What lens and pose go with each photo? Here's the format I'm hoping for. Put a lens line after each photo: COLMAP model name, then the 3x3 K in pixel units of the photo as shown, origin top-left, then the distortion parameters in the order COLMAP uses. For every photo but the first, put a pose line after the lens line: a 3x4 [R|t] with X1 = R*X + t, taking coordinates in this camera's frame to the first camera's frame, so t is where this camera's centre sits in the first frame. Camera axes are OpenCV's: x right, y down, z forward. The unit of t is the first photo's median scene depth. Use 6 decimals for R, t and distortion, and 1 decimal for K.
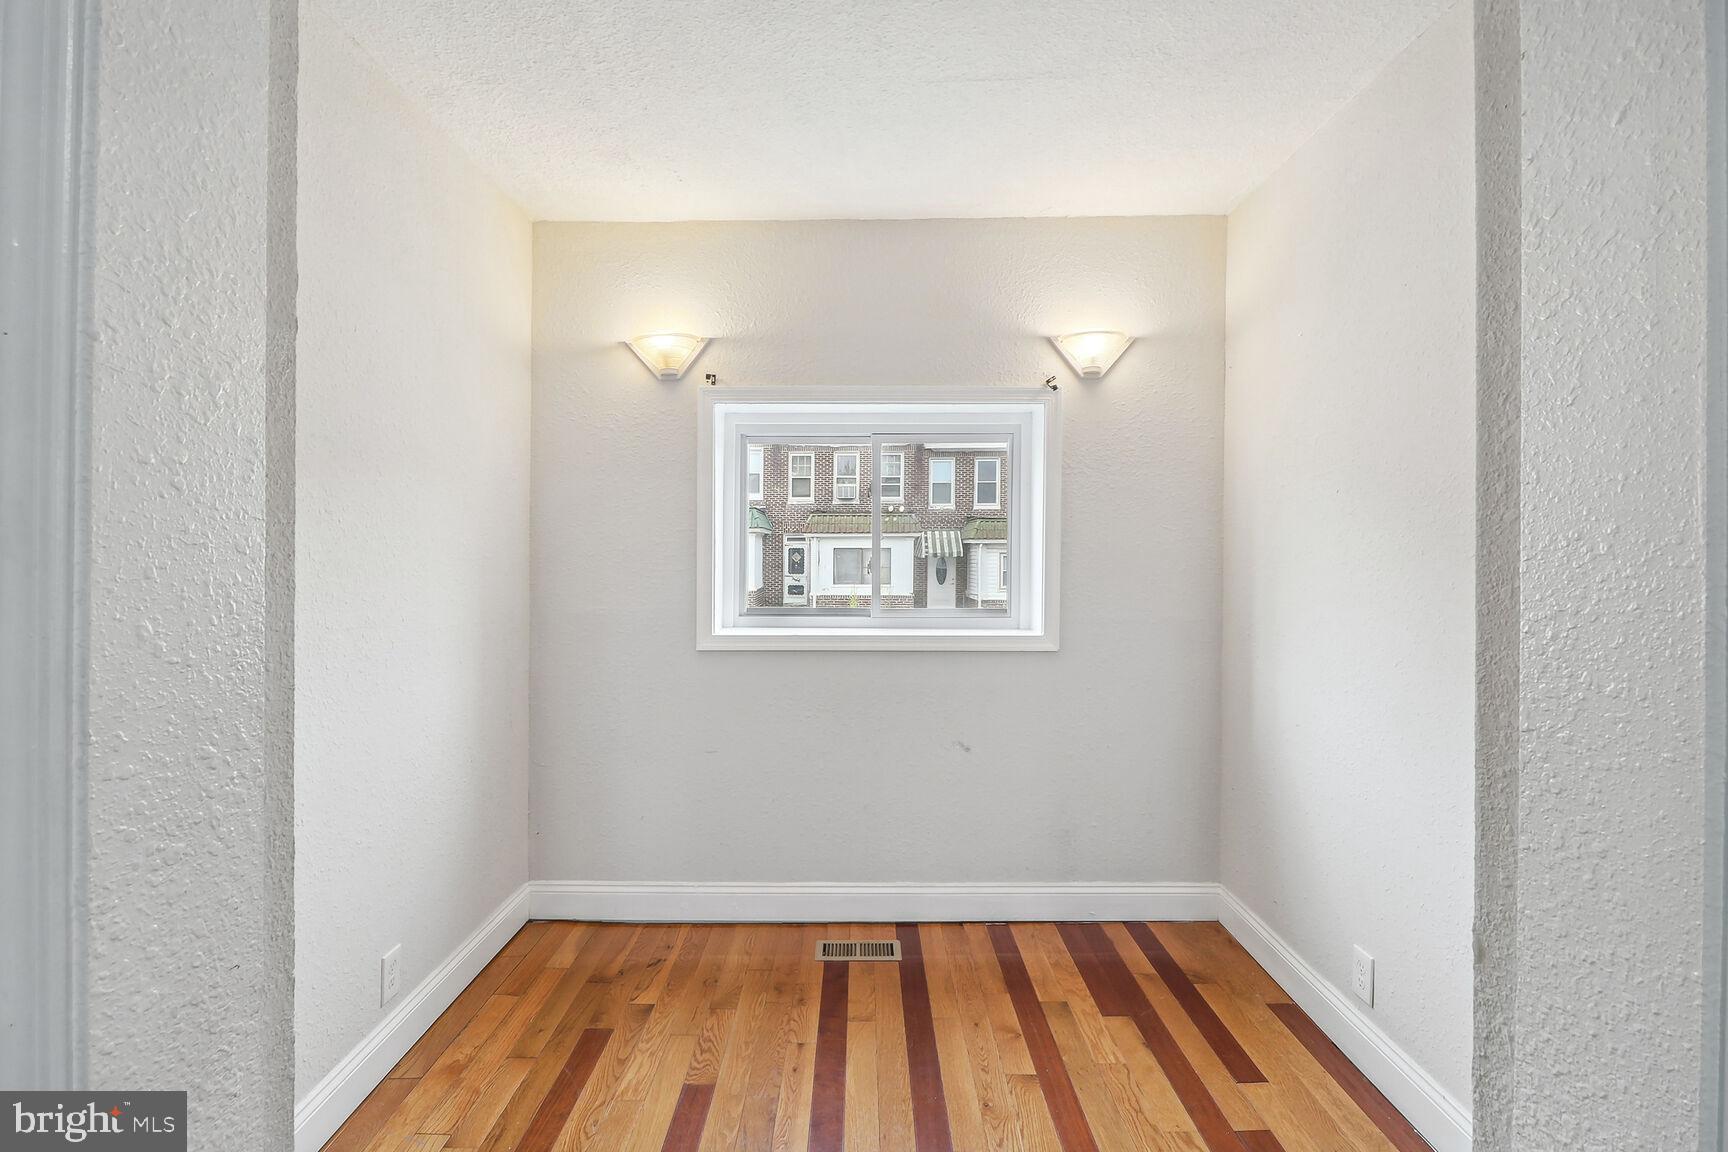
lens RADIAL K [[810.6, 0, 857.4], [0, 810.6, 535.0], [0, 0, 1]] dist [0.004242, -0.008802]
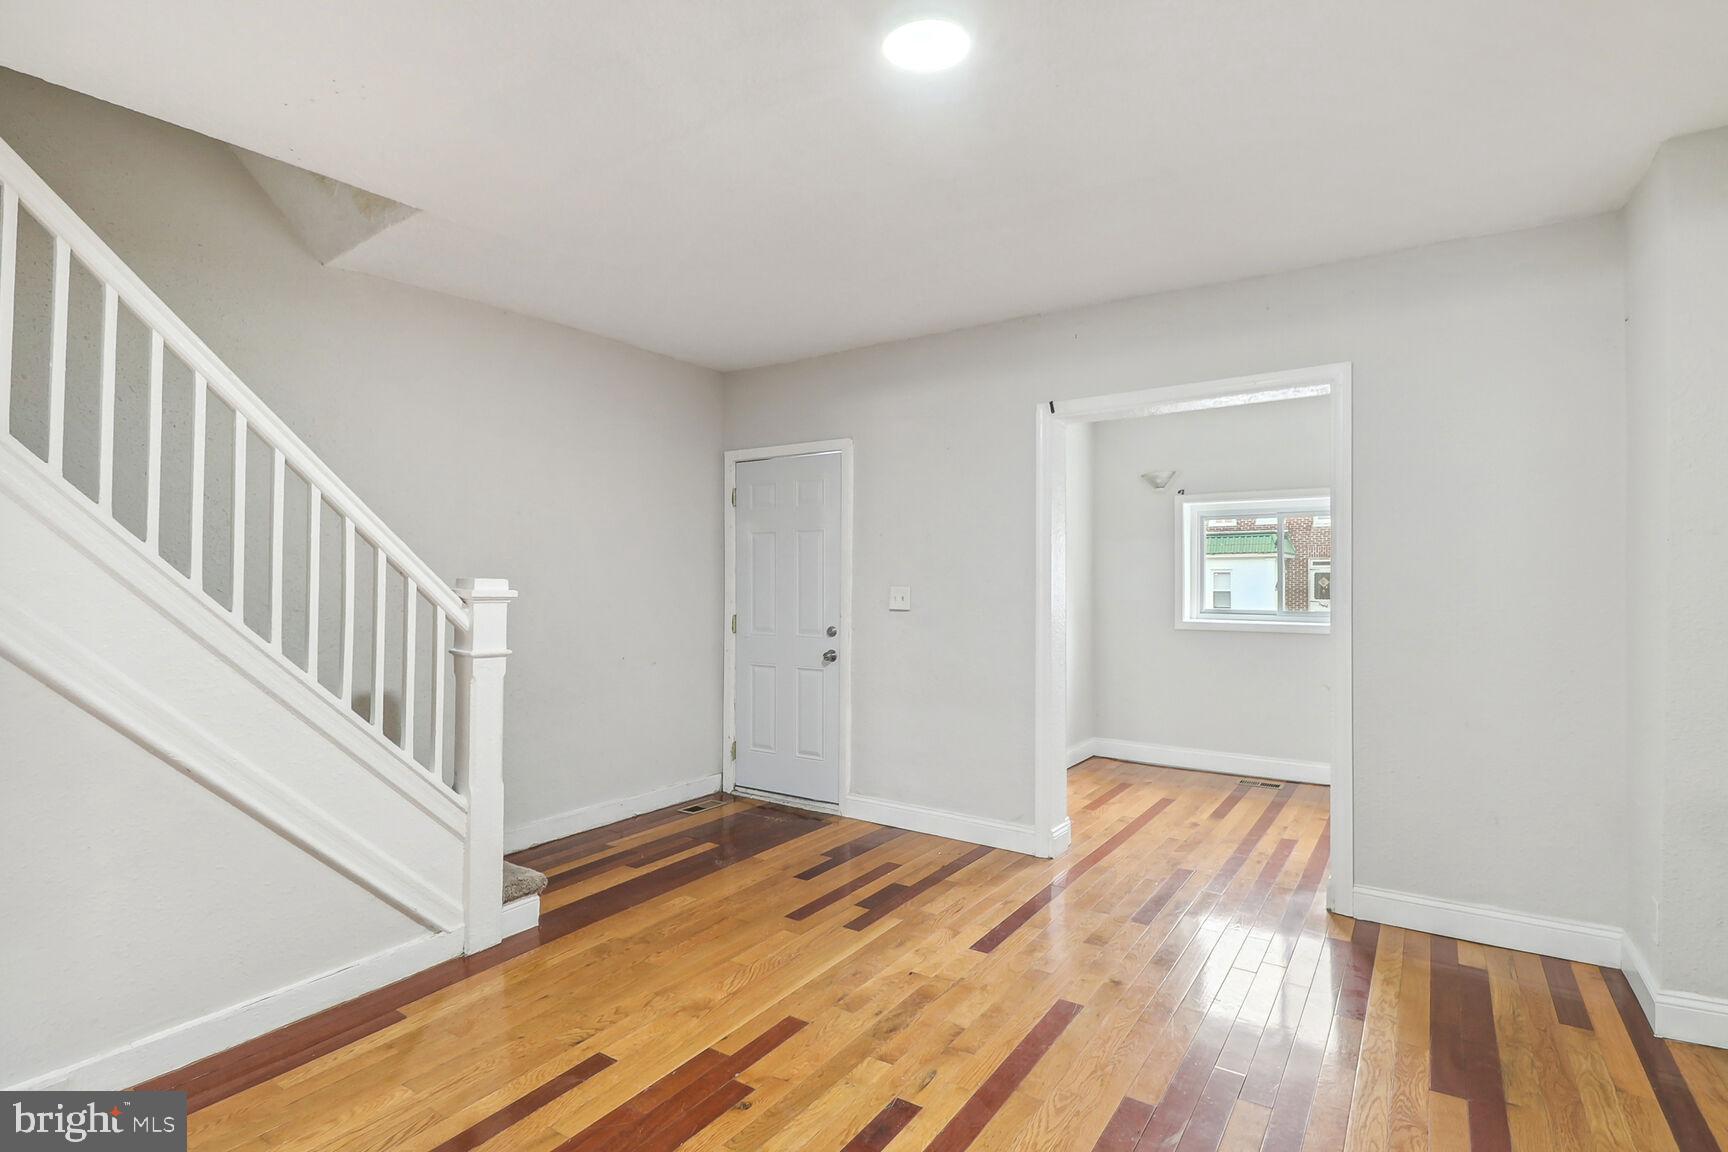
lens RADIAL K [[838.4, 0, 862.3], [0, 838.4, 590.9], [0, 0, 1]] dist [0.003630, 0.000250]
pose [[0.823129, -0.037737, -0.566599, 0.038722], [0.052708, 0.998559, 0.010065, -0.000778], [0.565403, -0.038149, 0.823932, -0.135030]]
